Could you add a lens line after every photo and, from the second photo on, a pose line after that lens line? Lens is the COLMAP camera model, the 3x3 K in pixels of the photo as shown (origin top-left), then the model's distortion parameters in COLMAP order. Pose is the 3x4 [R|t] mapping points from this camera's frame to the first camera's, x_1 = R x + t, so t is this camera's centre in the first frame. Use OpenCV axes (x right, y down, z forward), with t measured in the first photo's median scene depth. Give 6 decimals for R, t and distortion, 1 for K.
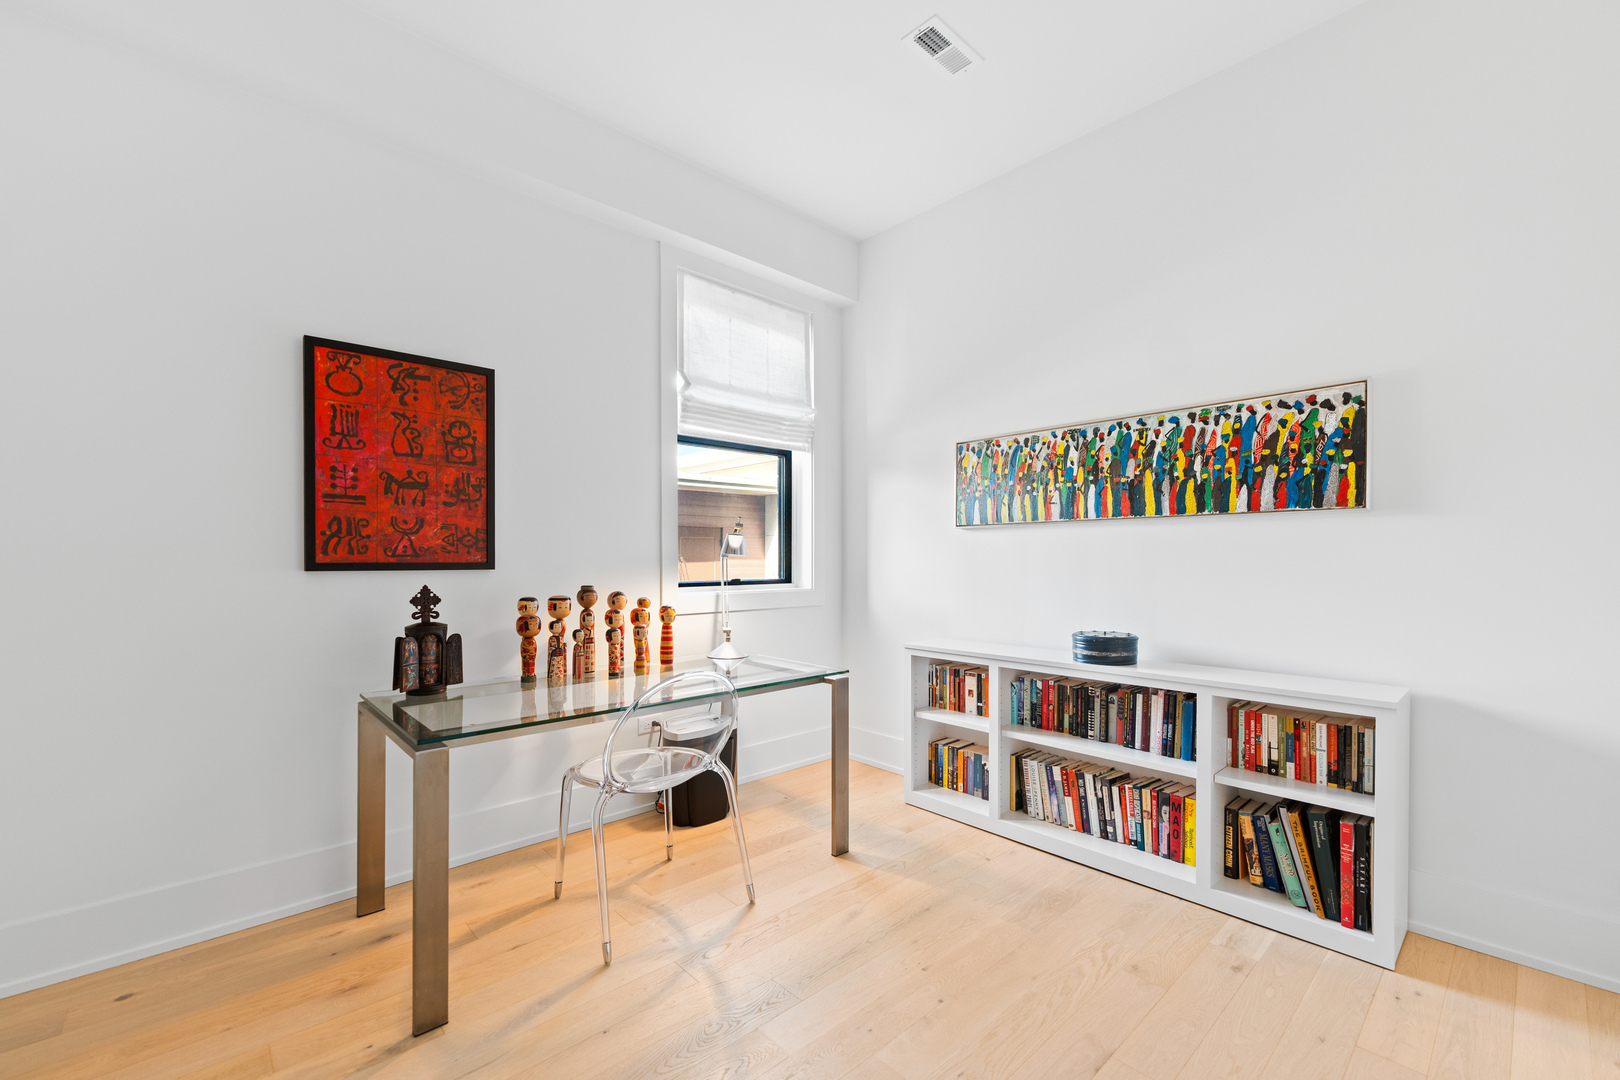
lens RADIAL K [[661.3, 0, 812.1], [0, 661.3, 567.9], [0, 0, 1]] dist [-0.000368, -0.000006]
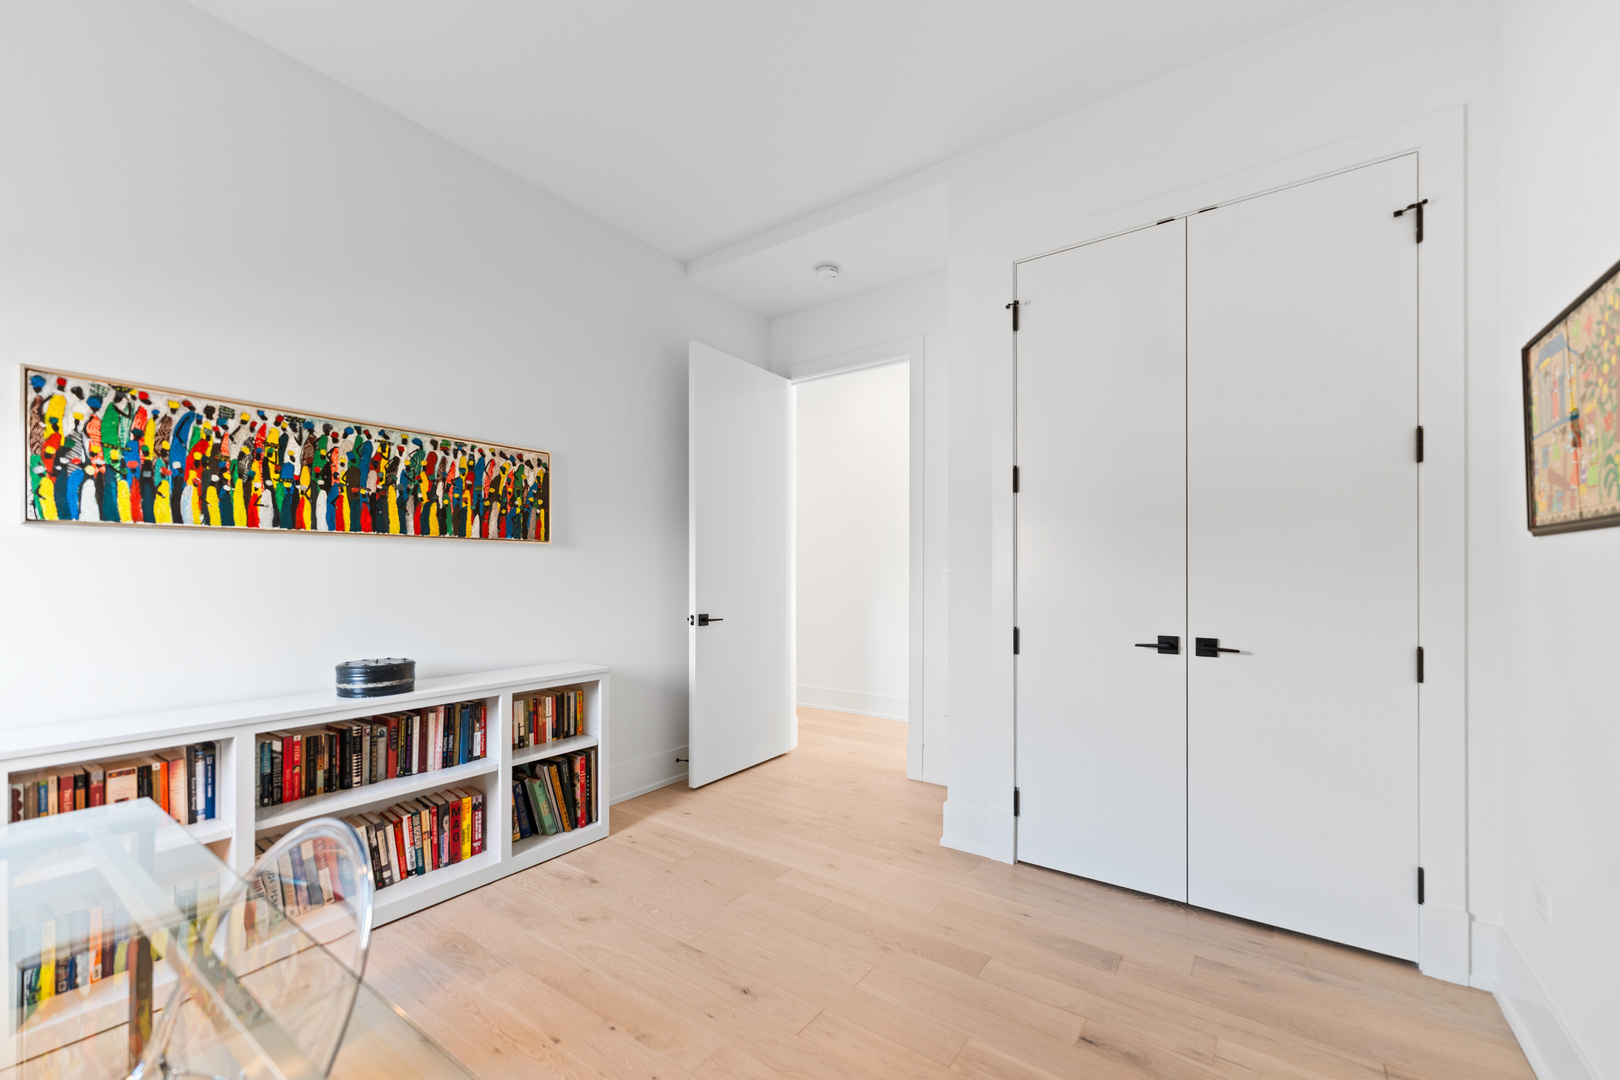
lens RADIAL K [[661.3, 0, 812.1], [0, 661.3, 567.9], [0, 0, 1]] dist [-0.000368, -0.000006]
pose [[-0.205140, 0.005242, 0.978719, -0.563205], [0.008638, 0.999956, -0.003545, -0.020251], [-0.978695, 0.007726, -0.205176, 0.603029]]
